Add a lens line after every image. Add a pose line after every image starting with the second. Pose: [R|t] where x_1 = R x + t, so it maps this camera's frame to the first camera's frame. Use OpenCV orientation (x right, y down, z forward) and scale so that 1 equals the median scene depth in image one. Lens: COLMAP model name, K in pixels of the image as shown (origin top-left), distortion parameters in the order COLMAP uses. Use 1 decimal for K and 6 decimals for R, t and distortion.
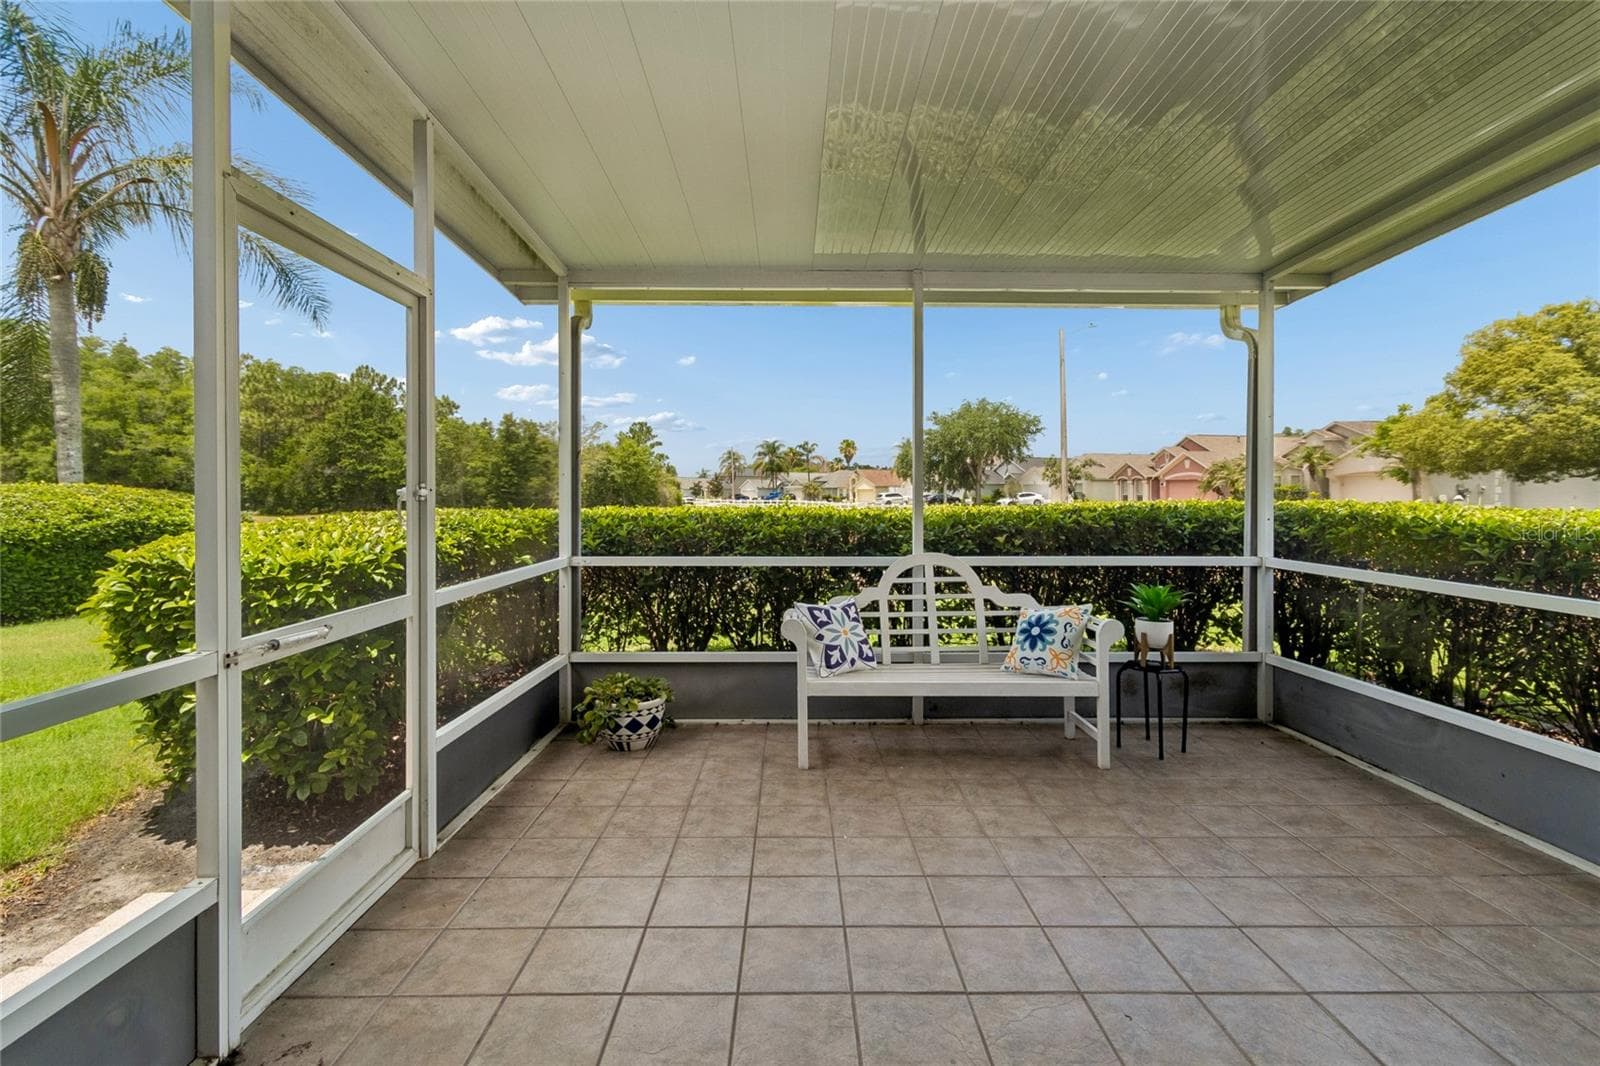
lens RADIAL K [[726.2, 0, 797.2], [0, 726.2, 501.4], [0, 0, 1]] dist [-0.000551, -0.000011]
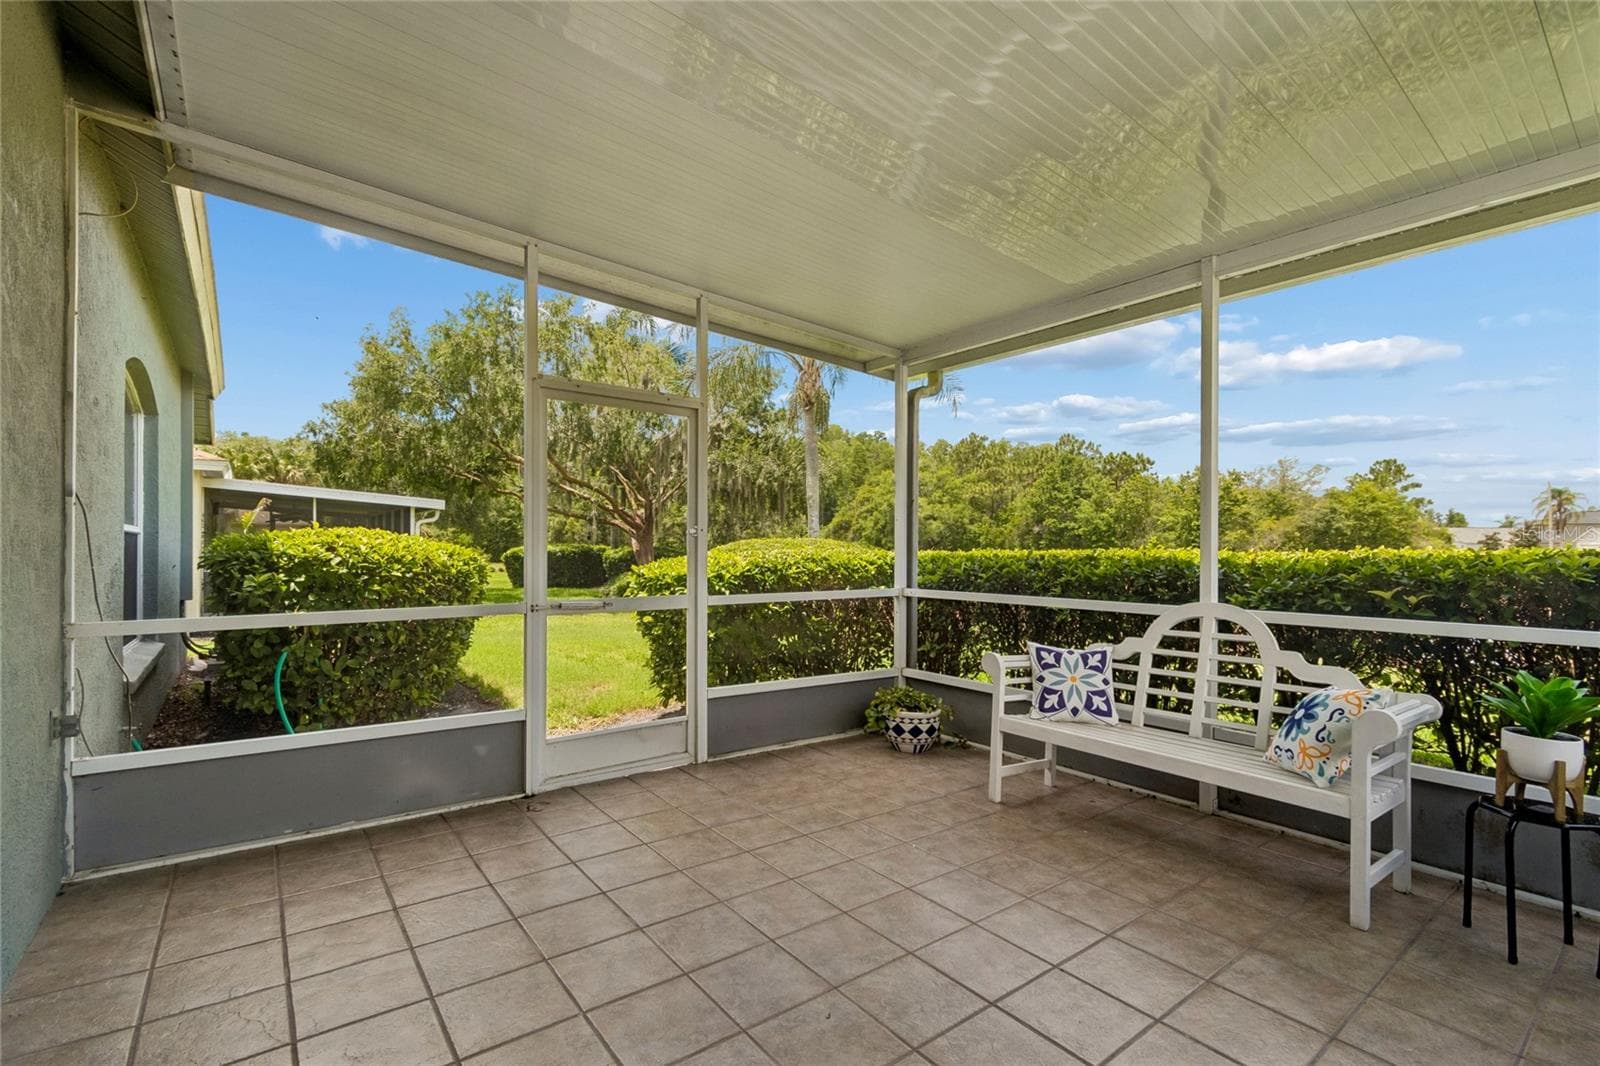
lens RADIAL K [[720.0, 0, 800.0], [0, 720.0, 533.0], [0, 0, 1]] dist [0.000842, 0.000073]
pose [[0.595108, -0.017092, -0.803464, 0.568688], [-0.010521, 0.999522, -0.029055, 0.021339], [0.803577, 0.025744, 0.594644, 0.148609]]
